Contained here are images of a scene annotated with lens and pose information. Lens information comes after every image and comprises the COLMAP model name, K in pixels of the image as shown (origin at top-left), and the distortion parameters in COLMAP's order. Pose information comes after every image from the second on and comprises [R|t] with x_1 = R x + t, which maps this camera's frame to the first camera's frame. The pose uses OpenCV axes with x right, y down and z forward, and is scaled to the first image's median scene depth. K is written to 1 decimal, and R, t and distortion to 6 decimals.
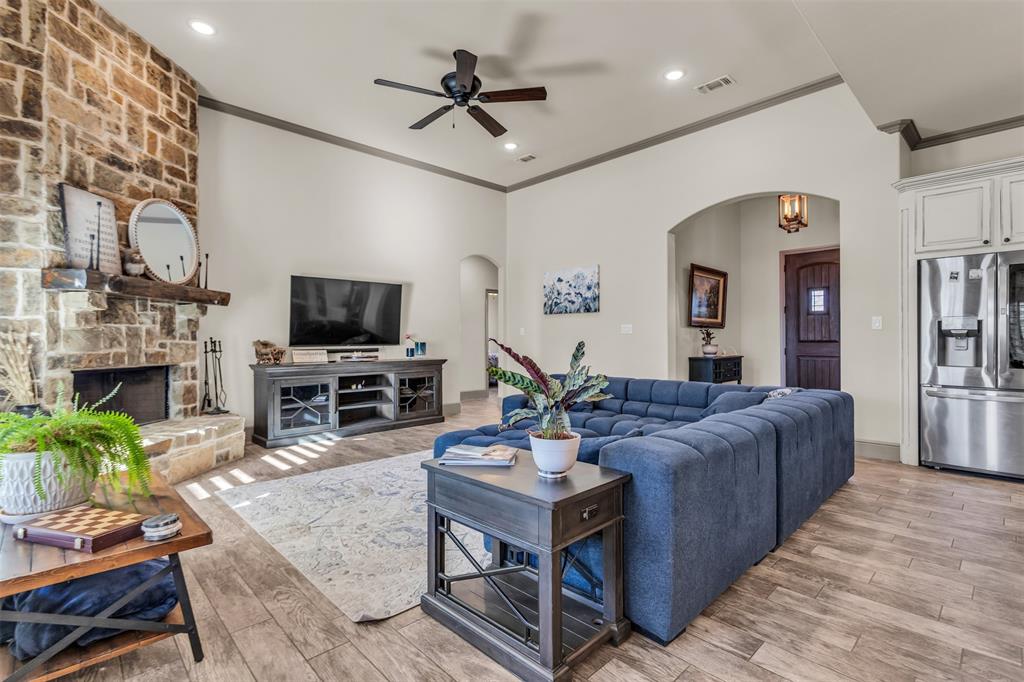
lens RADIAL K [[476.3, 0, 510.0], [0, 476.3, 337.4], [0, 0, 1]] dist [-0.000904, 0.000525]
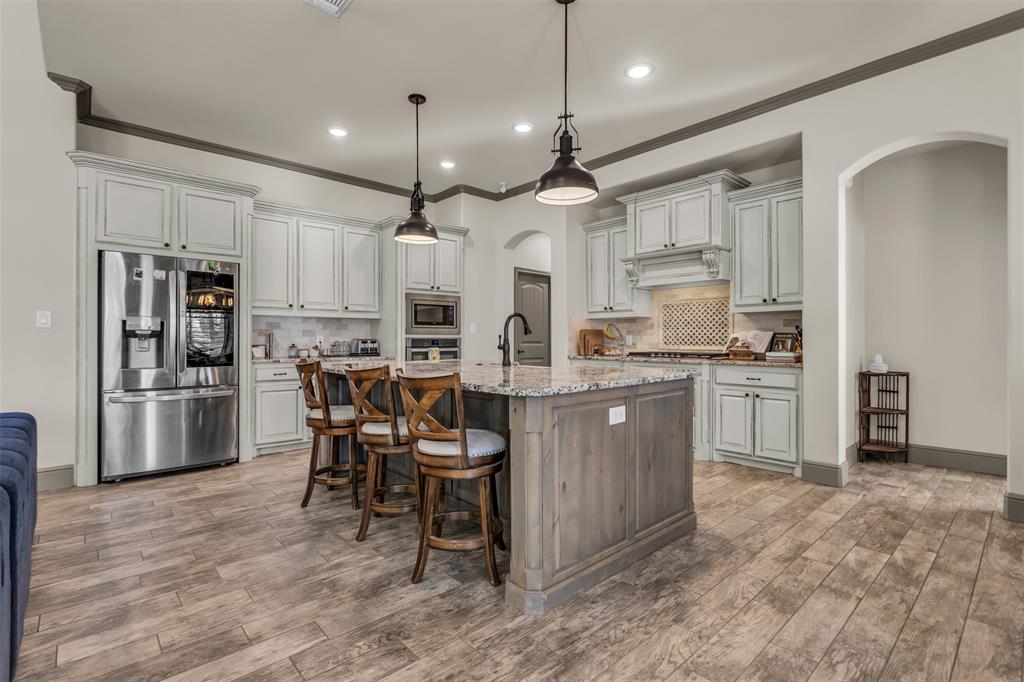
lens RADIAL K [[479.3, 0, 511.5], [0, 479.3, 338.5], [0, 0, 1]] dist [0.000198, -0.000790]
pose [[0.023335, 0.005485, 0.999713, -0.008906], [-0.005542, 0.999970, -0.005357, 0.001477], [-0.999712, -0.005415, 0.023365, 0.210994]]
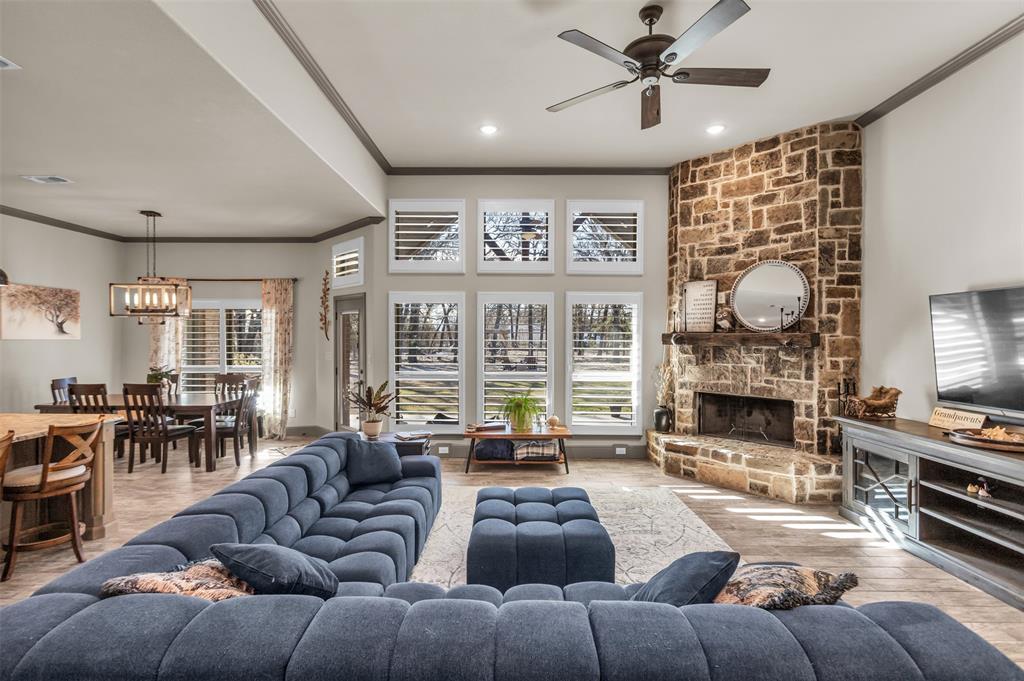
lens RADIAL K [[478.1, 0, 509.9], [0, 478.1, 342.1], [0, 0, 1]] dist [0.000810, -0.000135]
pose [[-0.693637, 0.008459, -0.720275, 0.580685], [0.004143, 0.999961, 0.007754, -0.094356], [0.720313, 0.002394, -0.693645, 1.353041]]
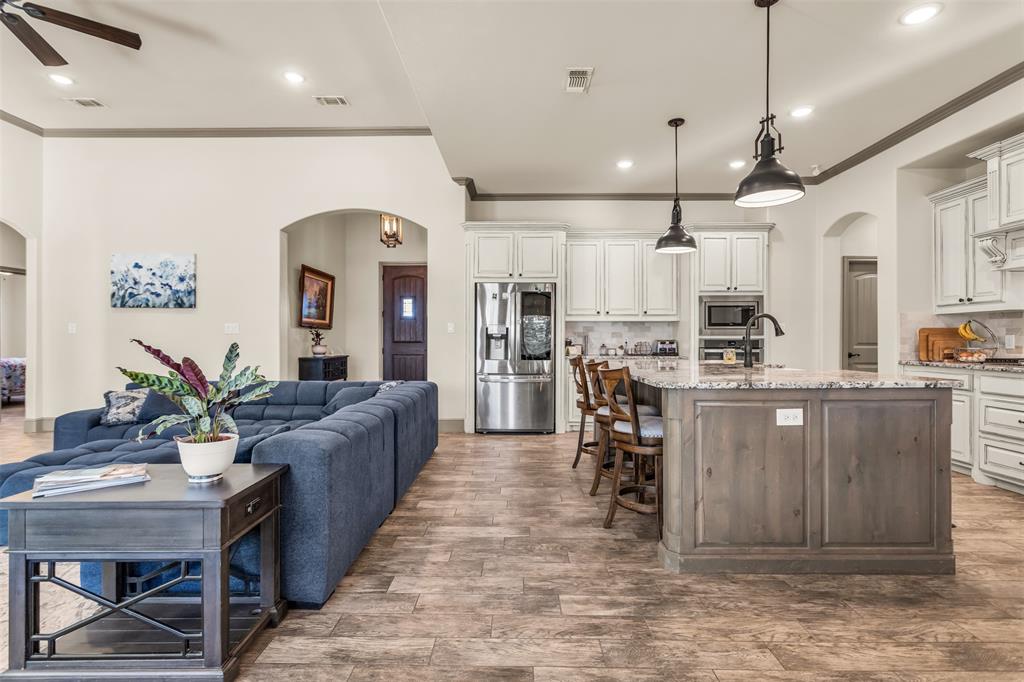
lens RADIAL K [[490.8, 0, 509.3], [0, 490.8, 339.7], [0, 0, 1]] dist [-0.000429, 0.000269]
pose [[0.700289, 0.004219, 0.713847, -0.080509], [-0.007103, 0.999974, 0.001059, -0.001054], [-0.713824, -0.005812, 0.700301, -0.058668]]
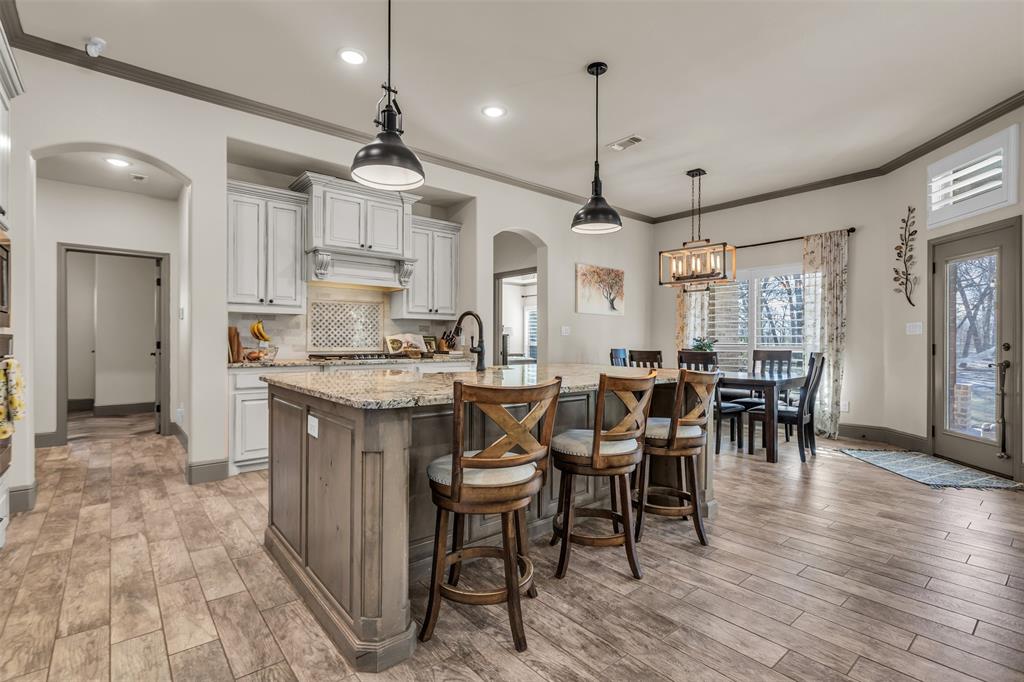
lens RADIAL K [[478.1, 0, 509.9], [0, 478.1, 342.6], [0, 0, 1]] dist [0.000810, -0.000135]
pose [[-0.997923, -0.000855, 0.064405, 0.719313], [-0.001095, 0.999993, -0.003690, 0.003204], [-0.064402, -0.003753, -0.997917, 0.960957]]
